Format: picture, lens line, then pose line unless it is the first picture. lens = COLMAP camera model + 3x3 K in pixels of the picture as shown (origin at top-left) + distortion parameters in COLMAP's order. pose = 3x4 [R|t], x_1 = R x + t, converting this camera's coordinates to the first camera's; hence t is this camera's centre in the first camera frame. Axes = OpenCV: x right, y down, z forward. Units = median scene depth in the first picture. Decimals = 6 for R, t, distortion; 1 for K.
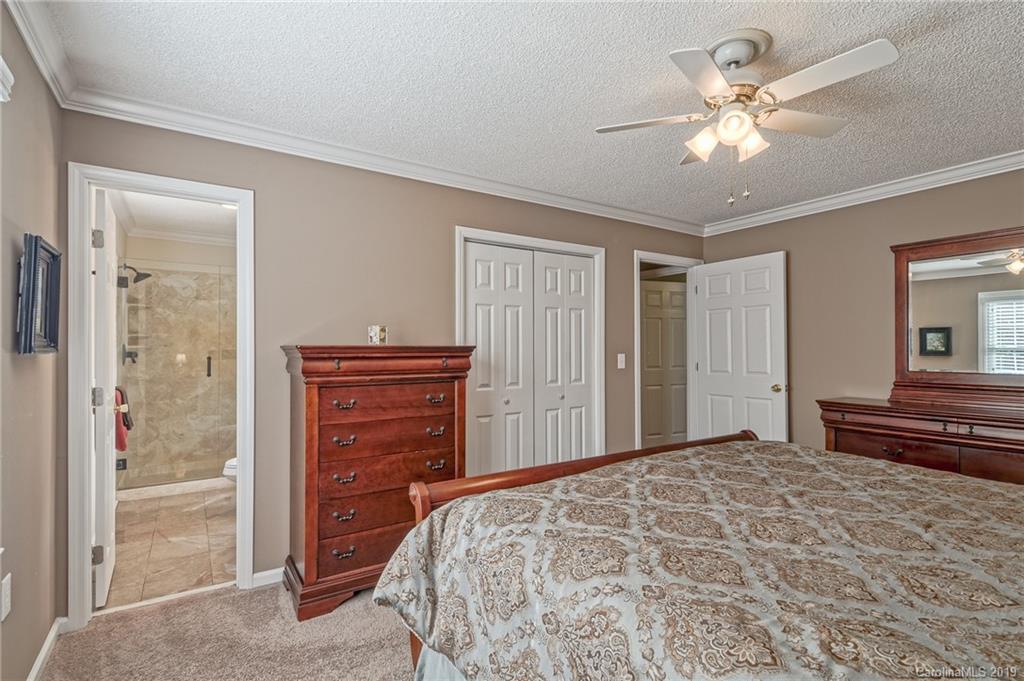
lens RADIAL K [[492.9, 0, 512.0], [0, 492.9, 340.5], [0, 0, 1]] dist [0.027023, 0.000934]
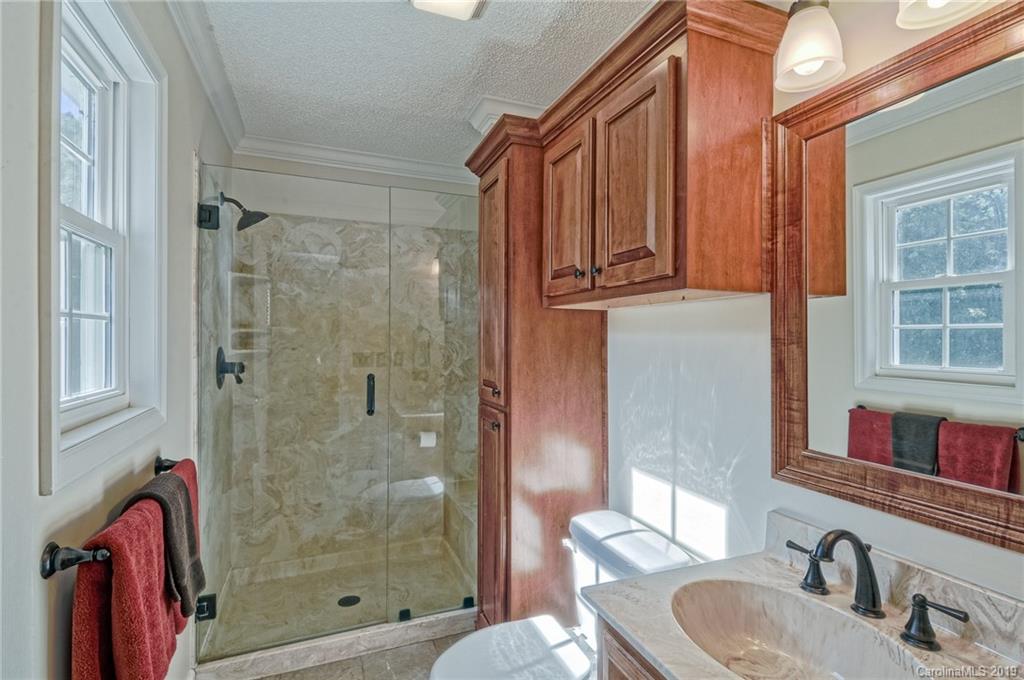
lens RADIAL K [[492.9, 0, 512.0], [0, 492.9, 340.0], [0, 0, 1]] dist [0.027023, 0.000934]
pose [[0.978556, 0.007511, -0.205844, -0.335519], [-0.005157, 0.999915, 0.011970, -0.007654], [0.205917, -0.010652, 0.978512, 0.501459]]
